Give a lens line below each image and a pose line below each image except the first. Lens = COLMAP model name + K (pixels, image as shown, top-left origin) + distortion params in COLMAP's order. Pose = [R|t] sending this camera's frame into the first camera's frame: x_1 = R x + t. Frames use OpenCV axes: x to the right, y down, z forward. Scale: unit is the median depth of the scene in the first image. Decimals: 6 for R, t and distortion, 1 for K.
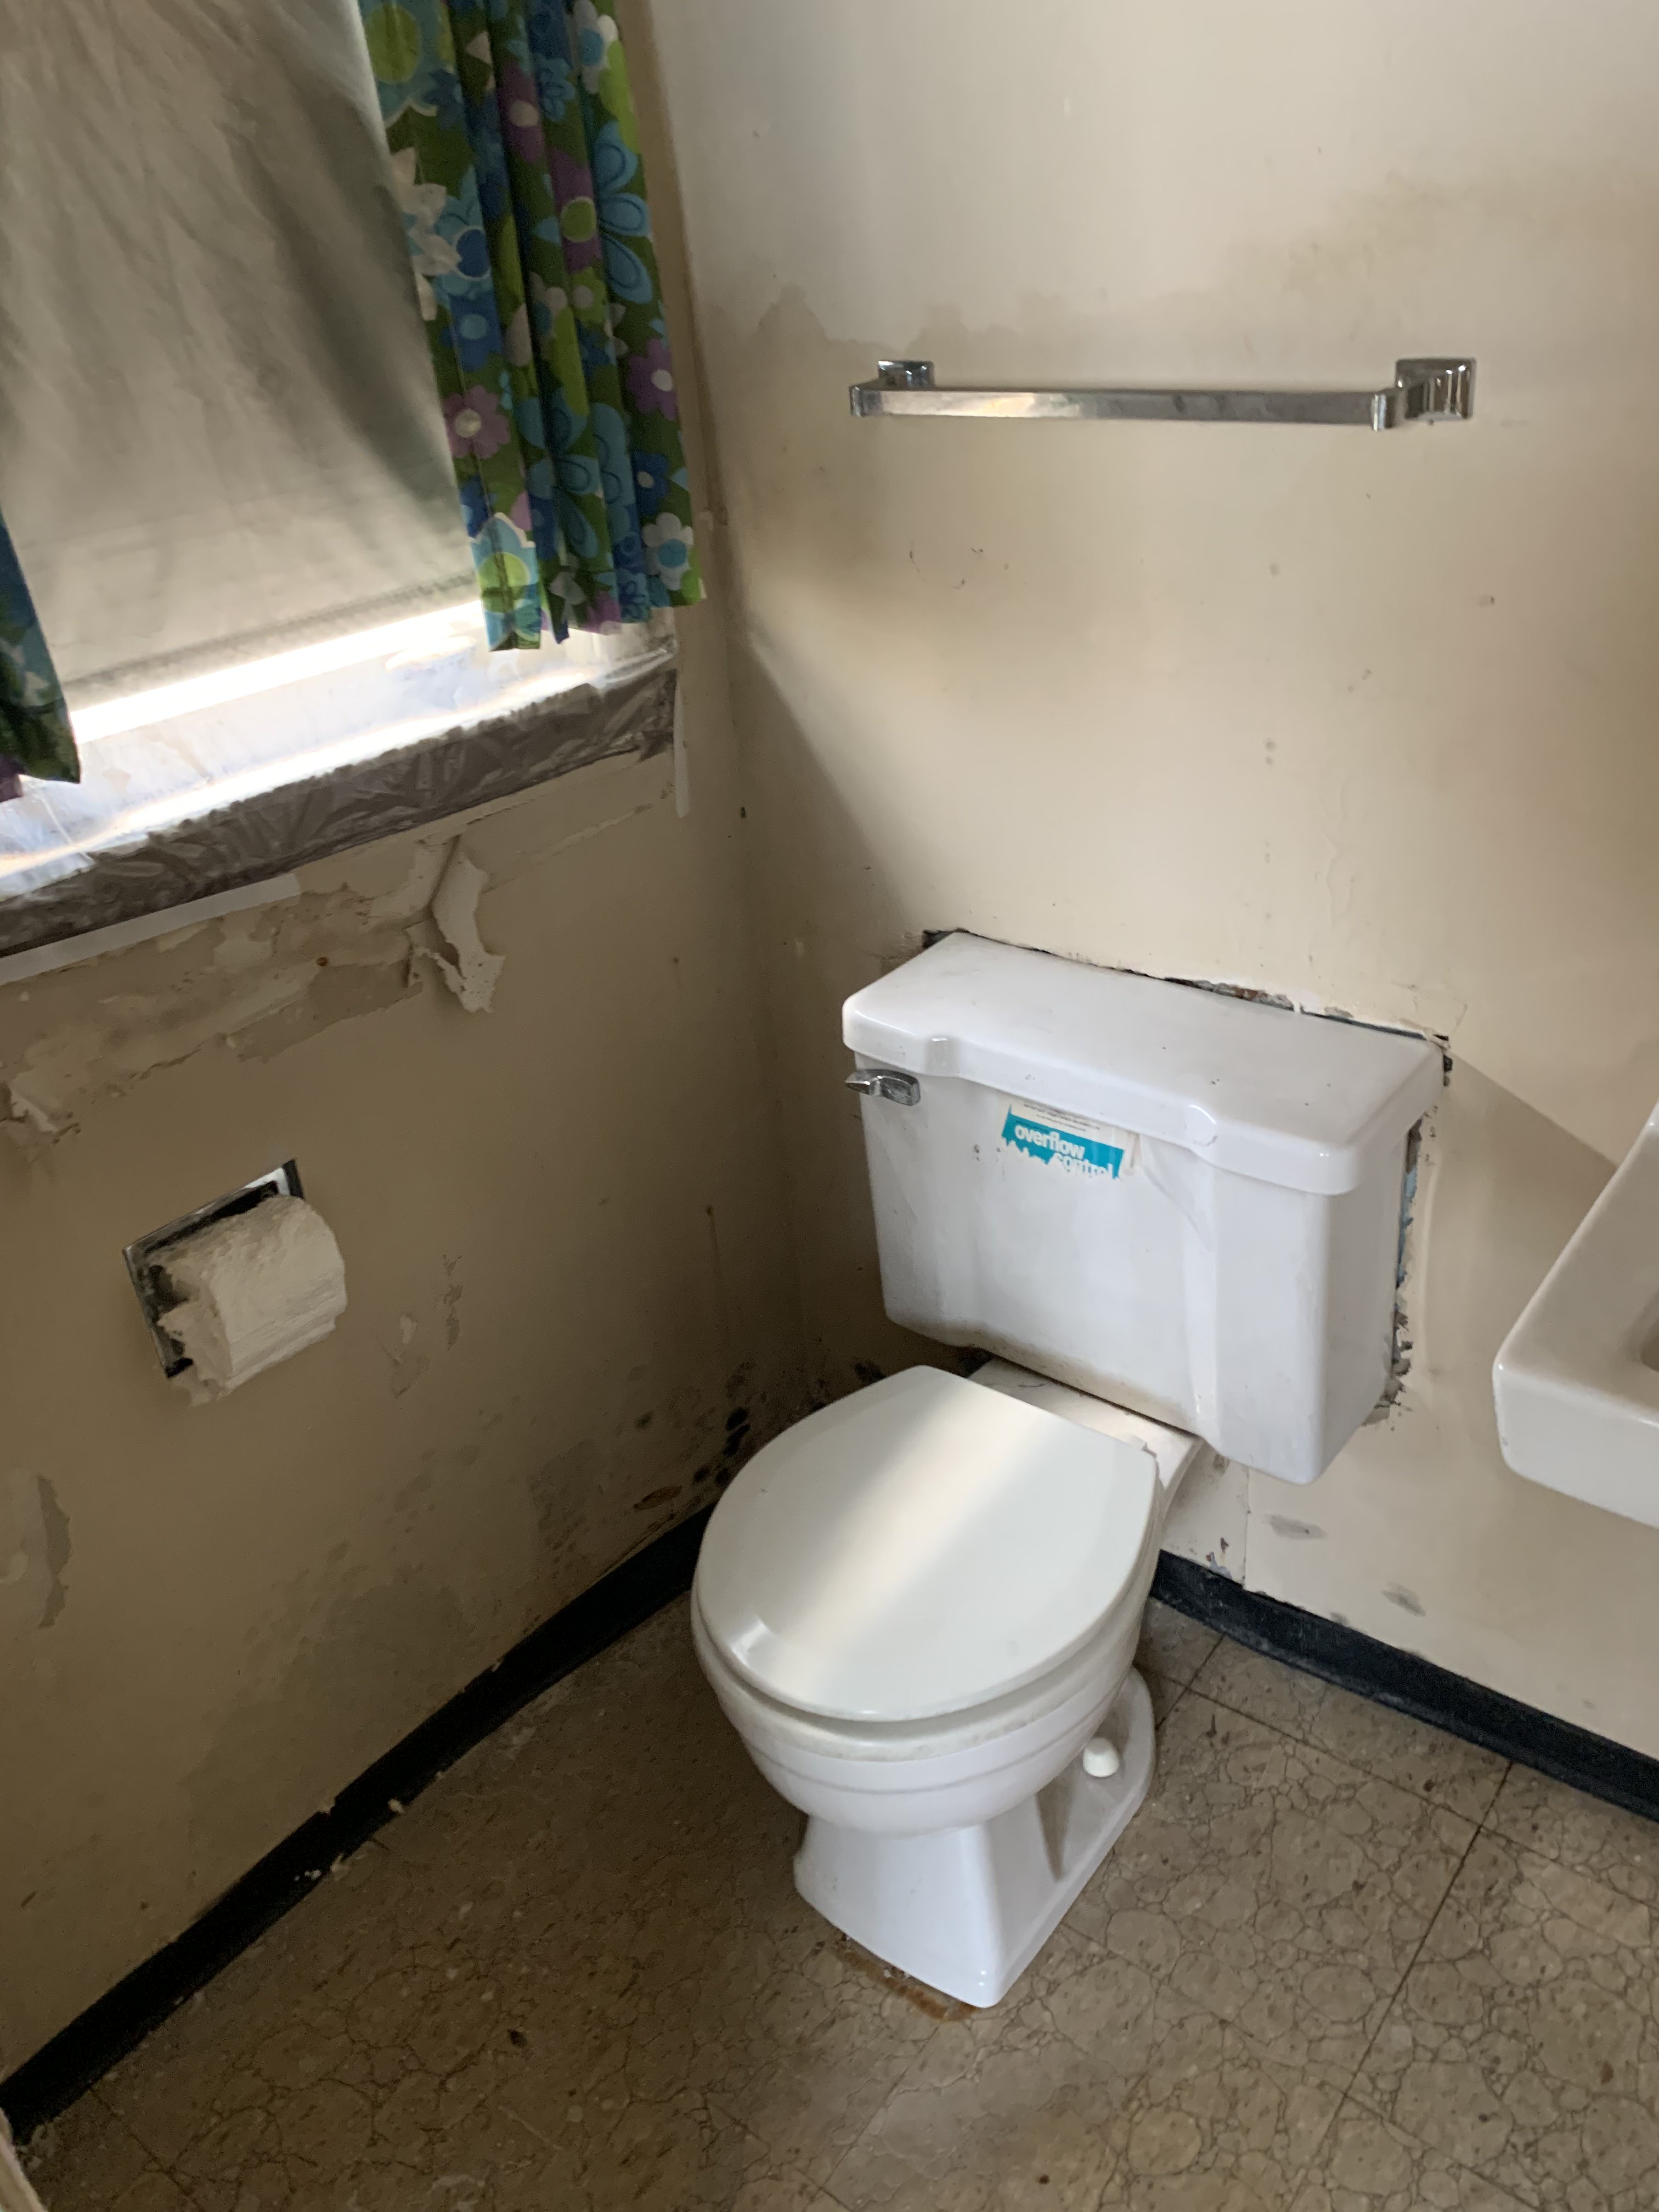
lens RADIAL K [[1676.8, 0, 831.7], [0, 1676.8, 1107.6], [0, 0, 1]] dist [0.004831, -0.017374]
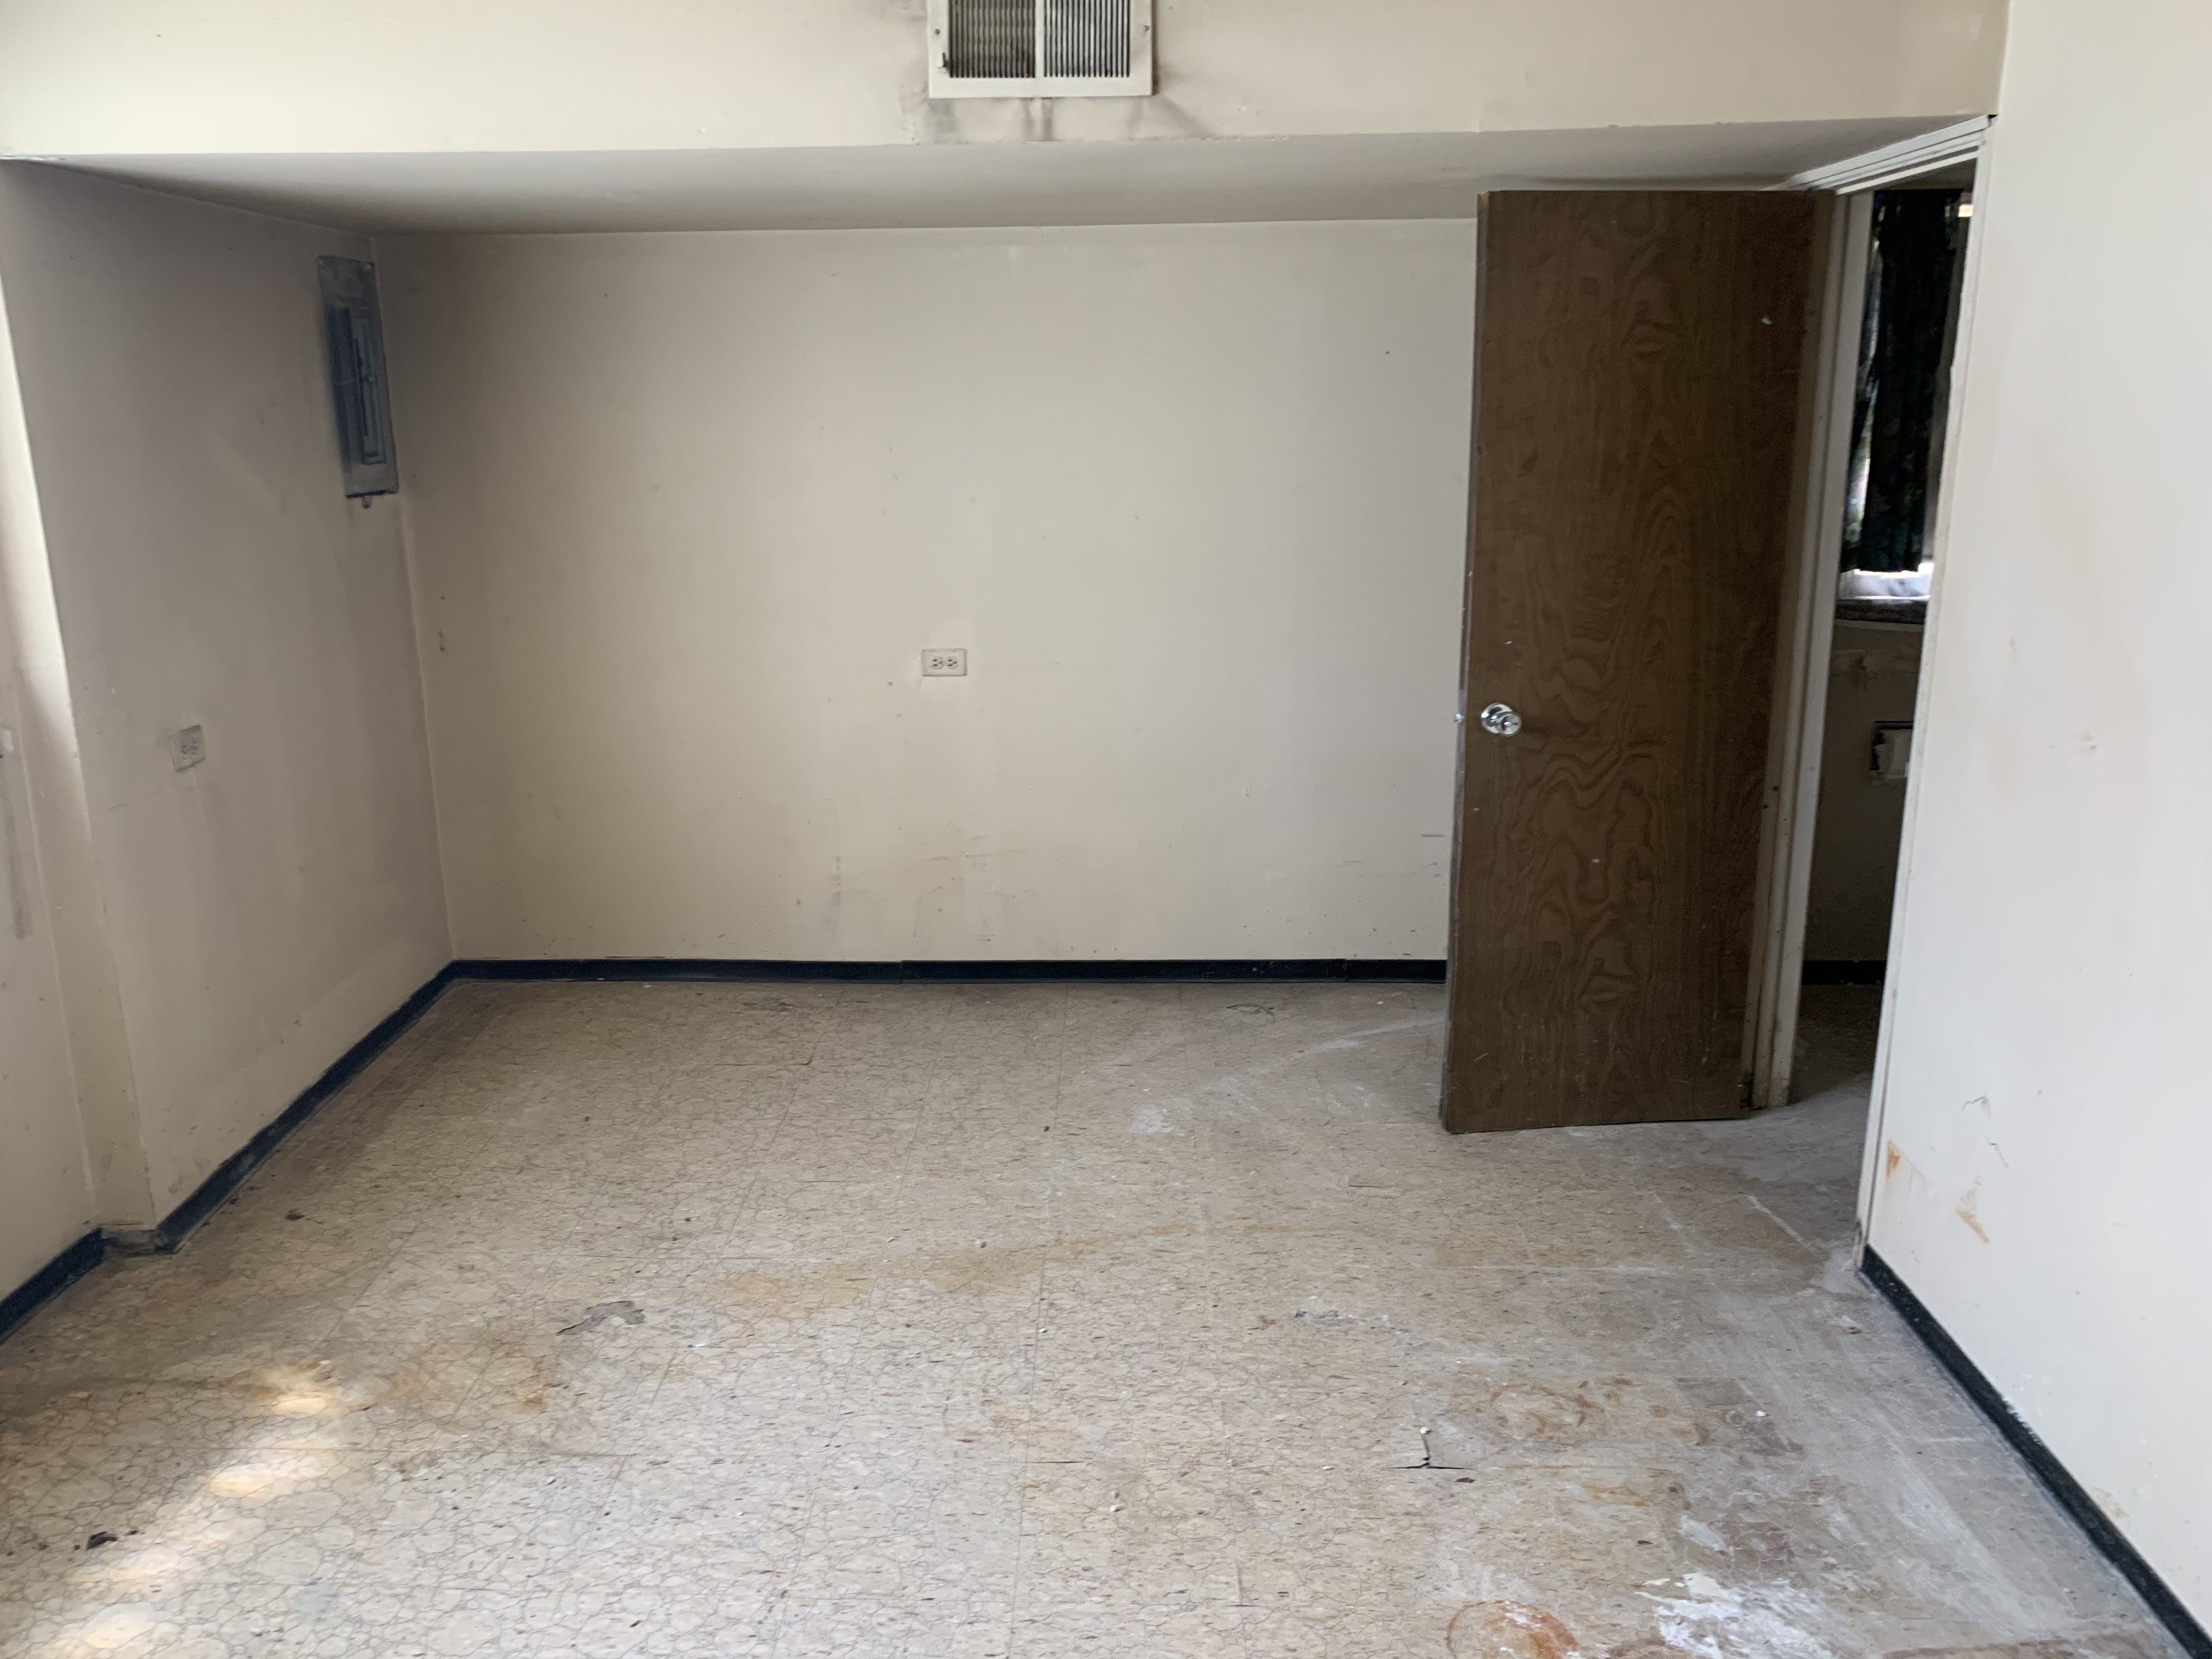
lens RADIAL K [[1676.8, 0, 1106.0], [0, 1676.8, 829.1], [0, 0, 1]] dist [0.004831, -0.017374]
pose [[0.611380, 0.263067, -0.746331, 1.219326], [-0.413759, 0.910206, -0.018113, 0.981329], [0.674551, 0.319875, 0.665328, -2.244735]]
